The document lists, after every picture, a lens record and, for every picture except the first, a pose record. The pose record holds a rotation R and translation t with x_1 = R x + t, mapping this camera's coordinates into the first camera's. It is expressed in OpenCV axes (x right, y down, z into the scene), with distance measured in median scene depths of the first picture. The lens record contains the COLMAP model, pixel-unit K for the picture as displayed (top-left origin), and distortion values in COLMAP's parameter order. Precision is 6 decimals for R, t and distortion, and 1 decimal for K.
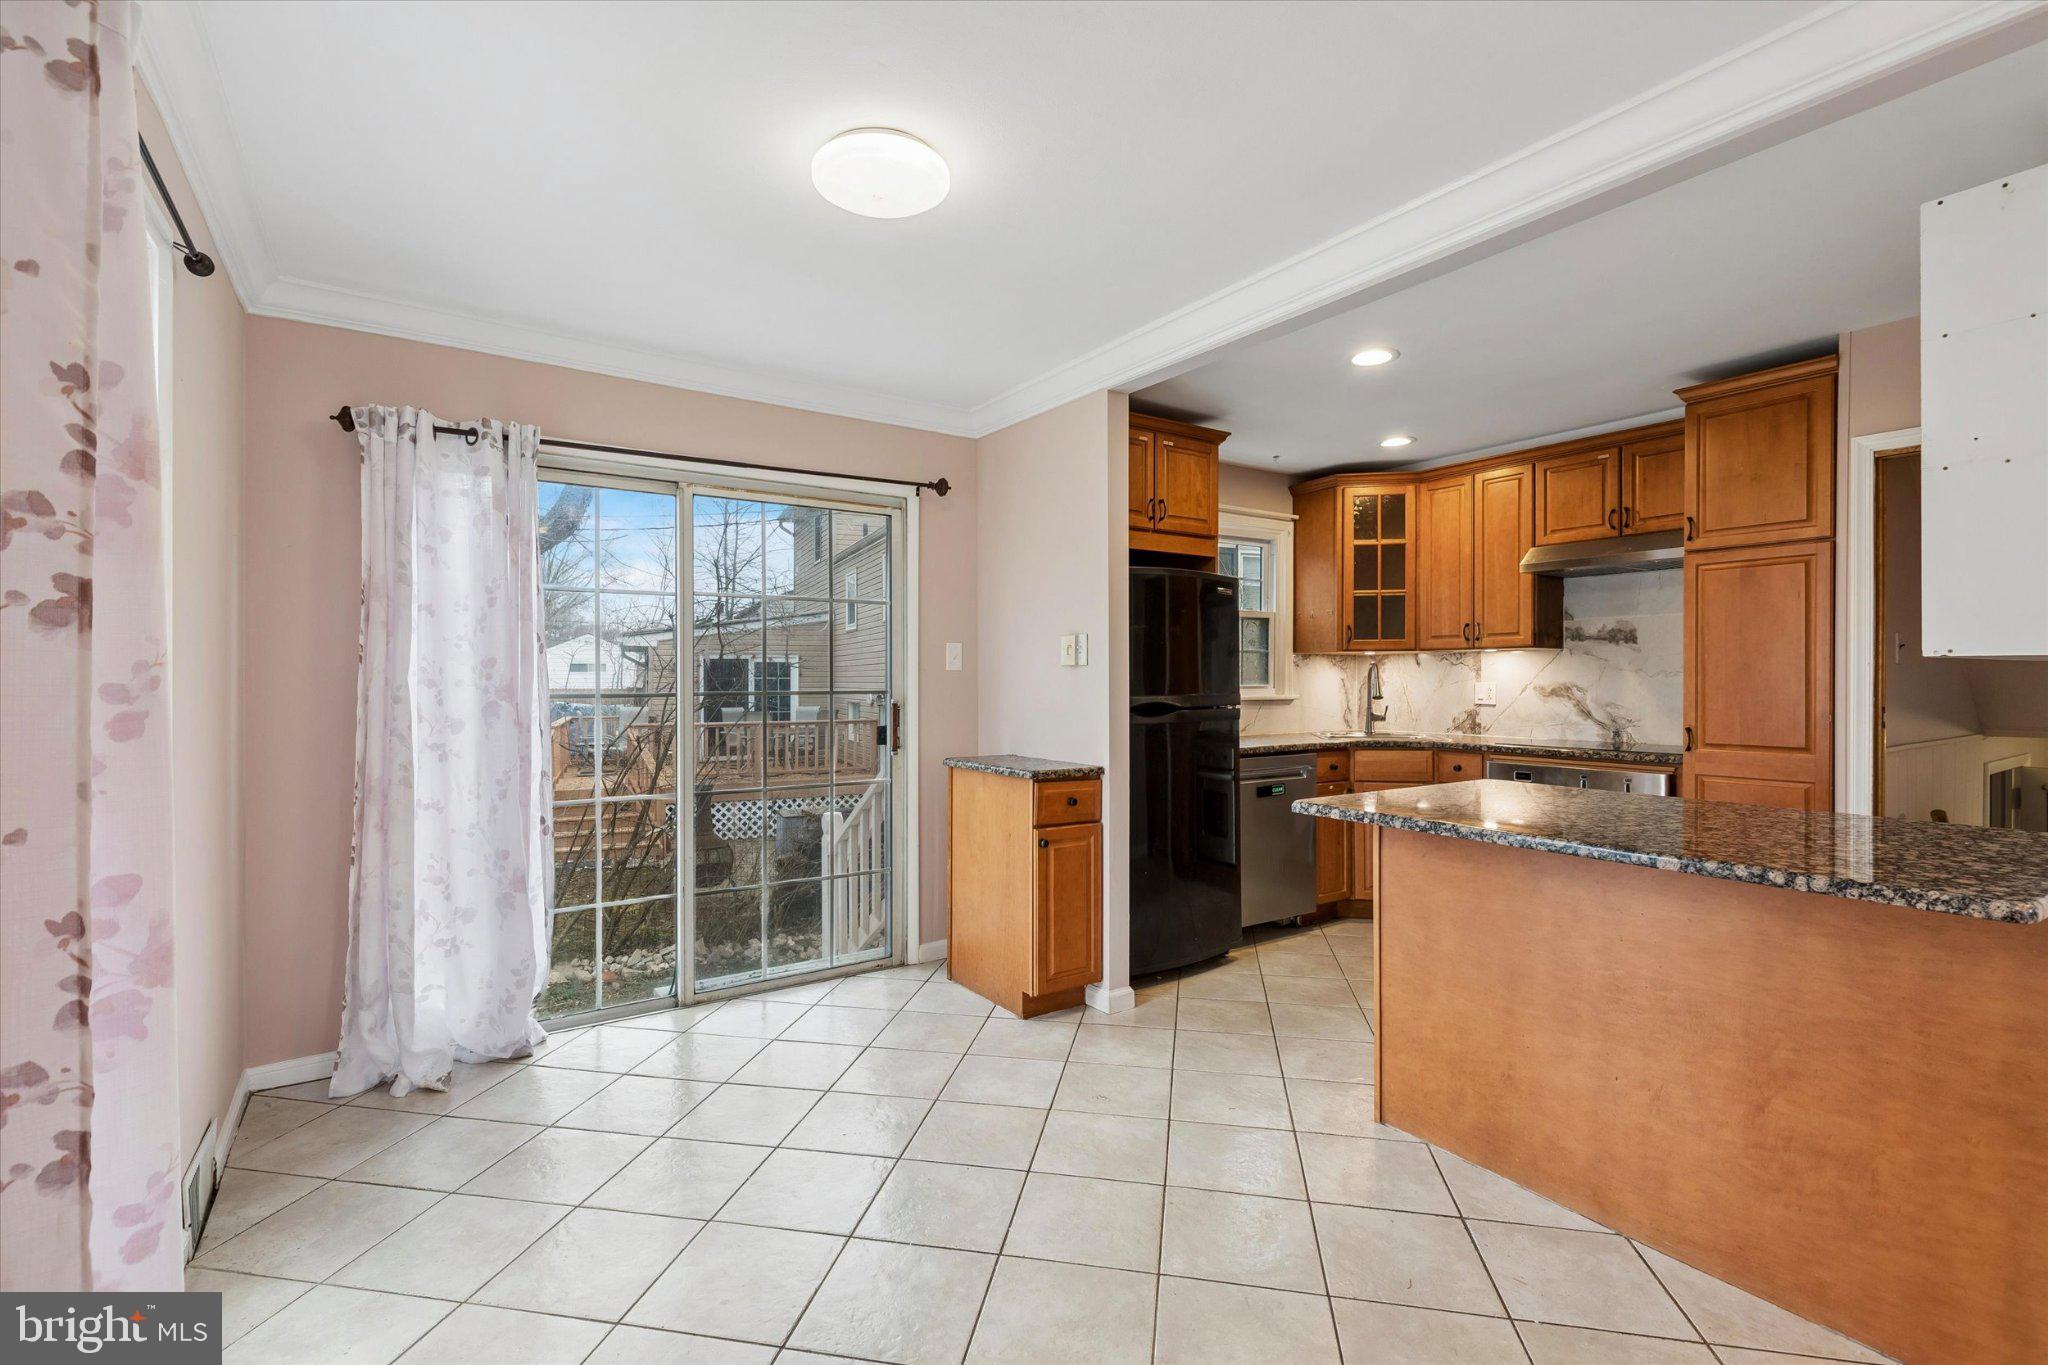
lens RADIAL K [[940.5, 0, 1028.5], [0, 940.5, 647.3], [0, 0, 1]] dist [0.010743, -0.000046]
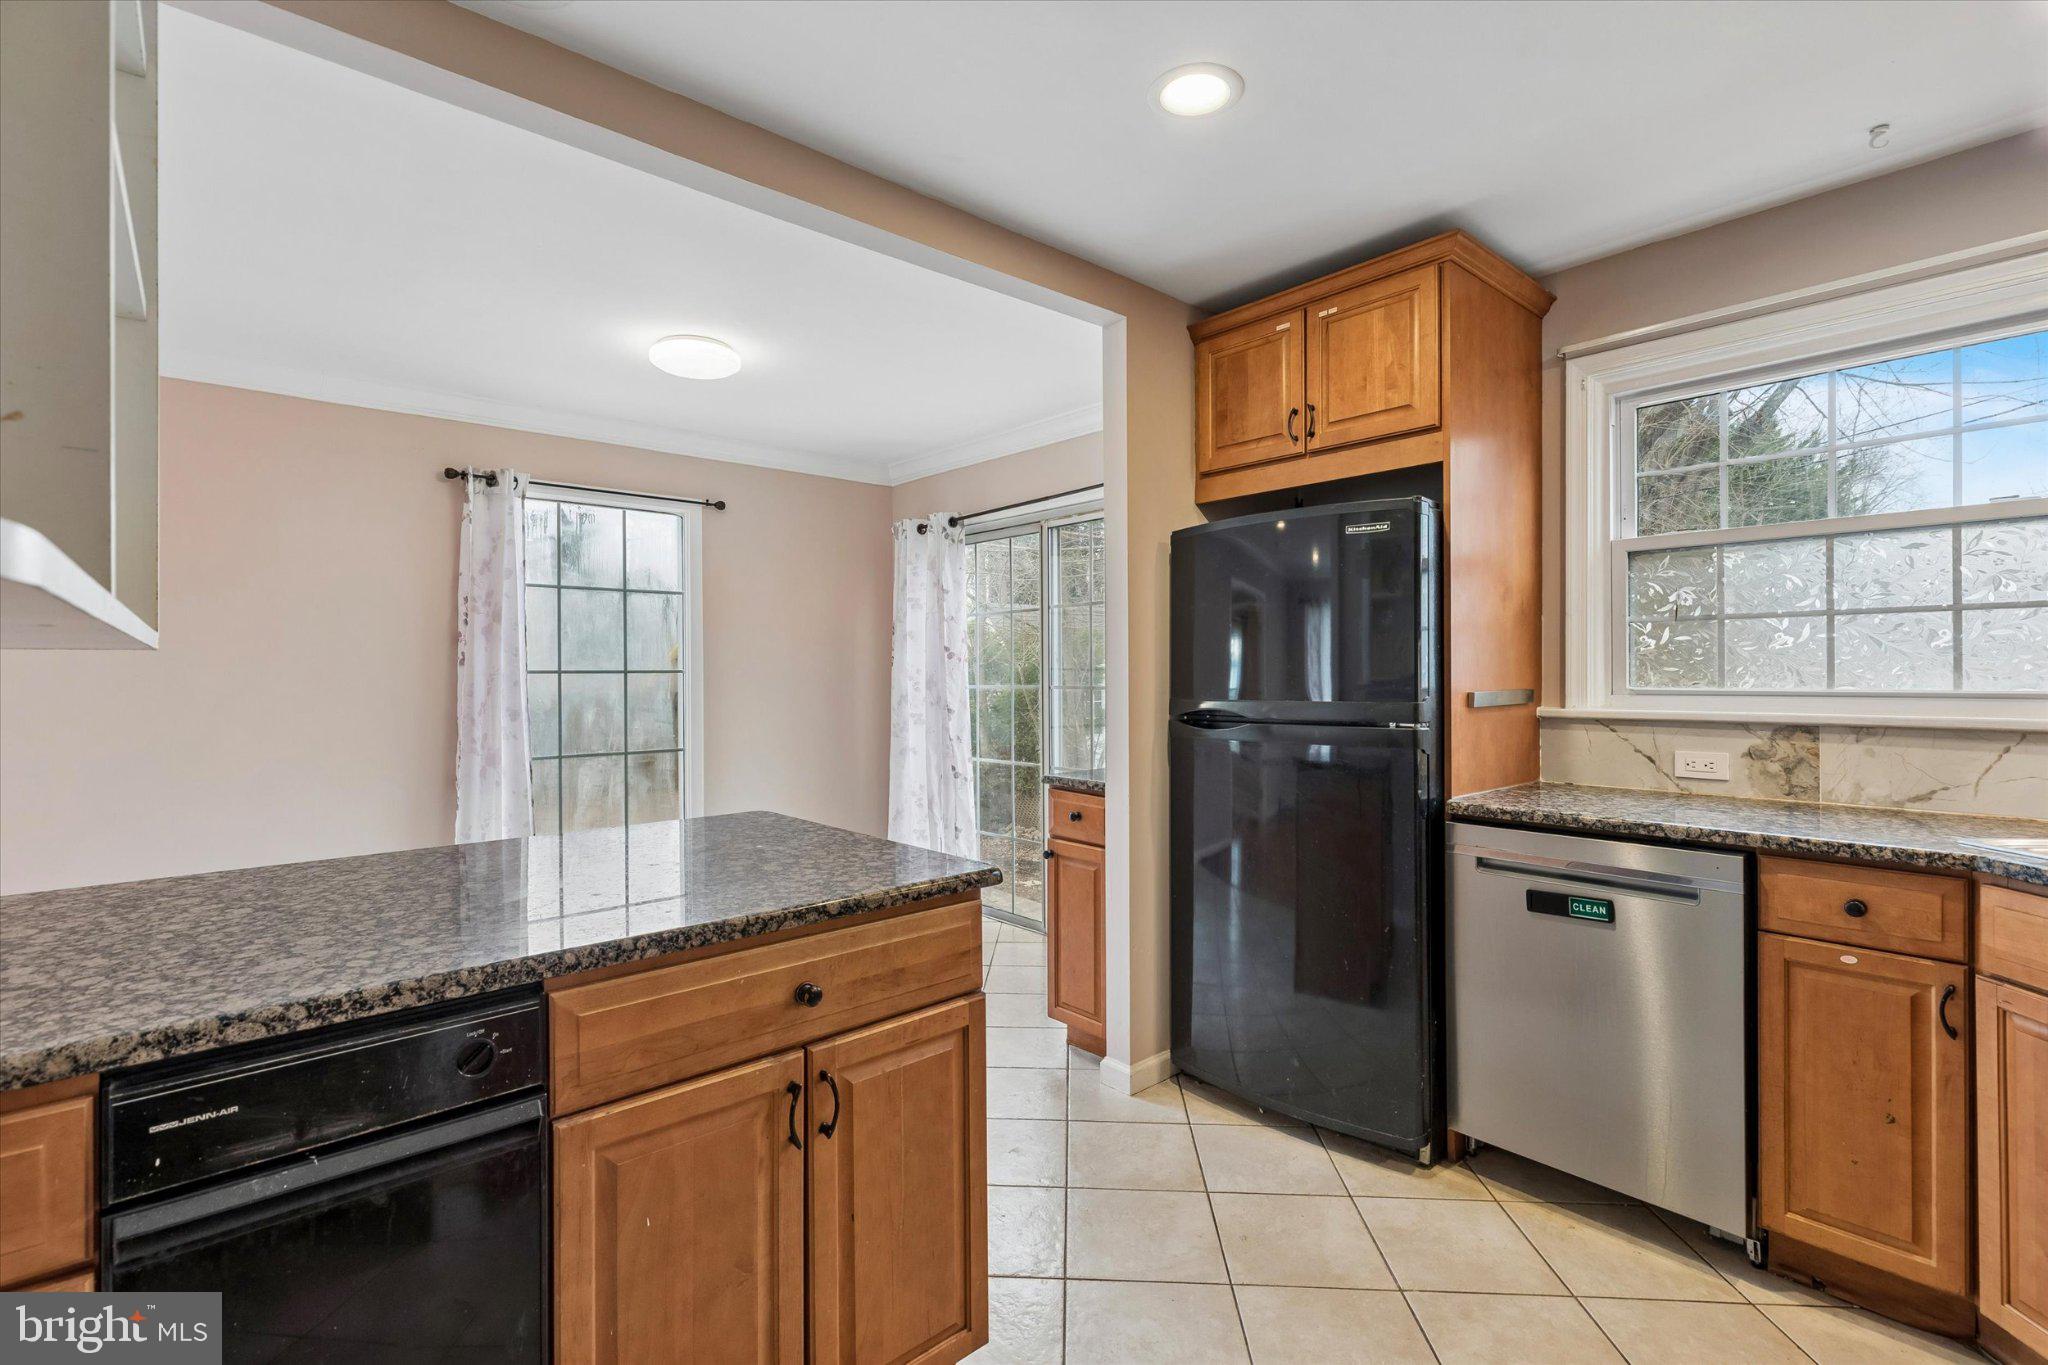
lens RADIAL K [[919.2, 0, 1026.4], [0, 919.2, 661.9], [0, 0, 1]] dist [0.003843, 0.000161]
pose [[0.125561, -0.012832, -0.992003, 0.816002], [0.029973, 0.999509, -0.009136, 0.024706], [0.991633, -0.028586, 0.125884, 0.778775]]
